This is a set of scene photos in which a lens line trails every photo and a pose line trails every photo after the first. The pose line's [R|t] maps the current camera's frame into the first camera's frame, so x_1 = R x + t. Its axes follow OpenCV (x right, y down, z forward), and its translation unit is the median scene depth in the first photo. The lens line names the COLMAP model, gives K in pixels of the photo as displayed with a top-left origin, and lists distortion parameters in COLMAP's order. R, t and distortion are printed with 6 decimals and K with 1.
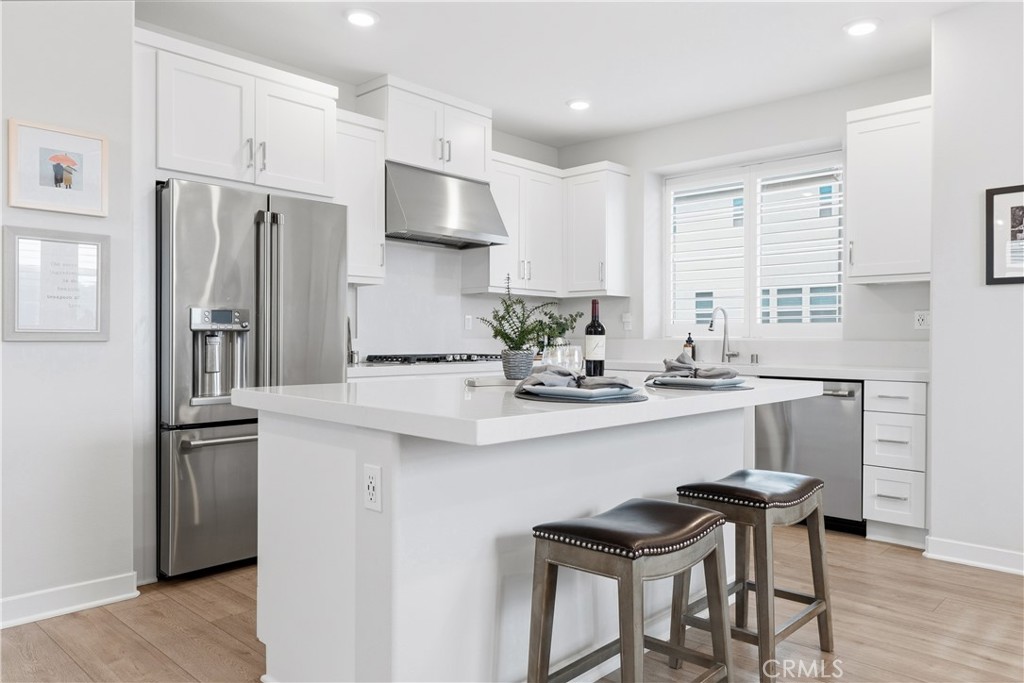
lens RADIAL K [[723.3, 0, 512.1], [0, 723.3, 339.5], [0, 0, 1]] dist [0.002414, 0.000998]
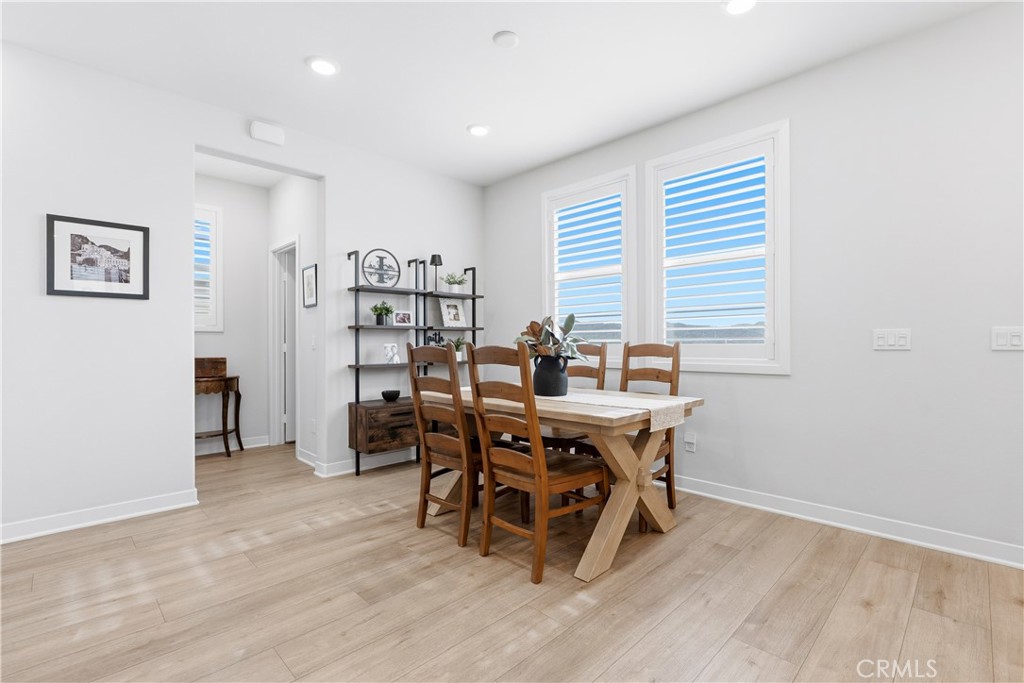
lens RADIAL K [[467.6, 0, 514.1], [0, 467.6, 336.8], [0, 0, 1]] dist [-0.007400, 0.002408]
pose [[0.035620, 0.002780, 0.999362, -0.093468], [0.008956, 0.999955, -0.003101, 0.002961], [-0.999325, 0.009061, 0.035594, 0.254869]]
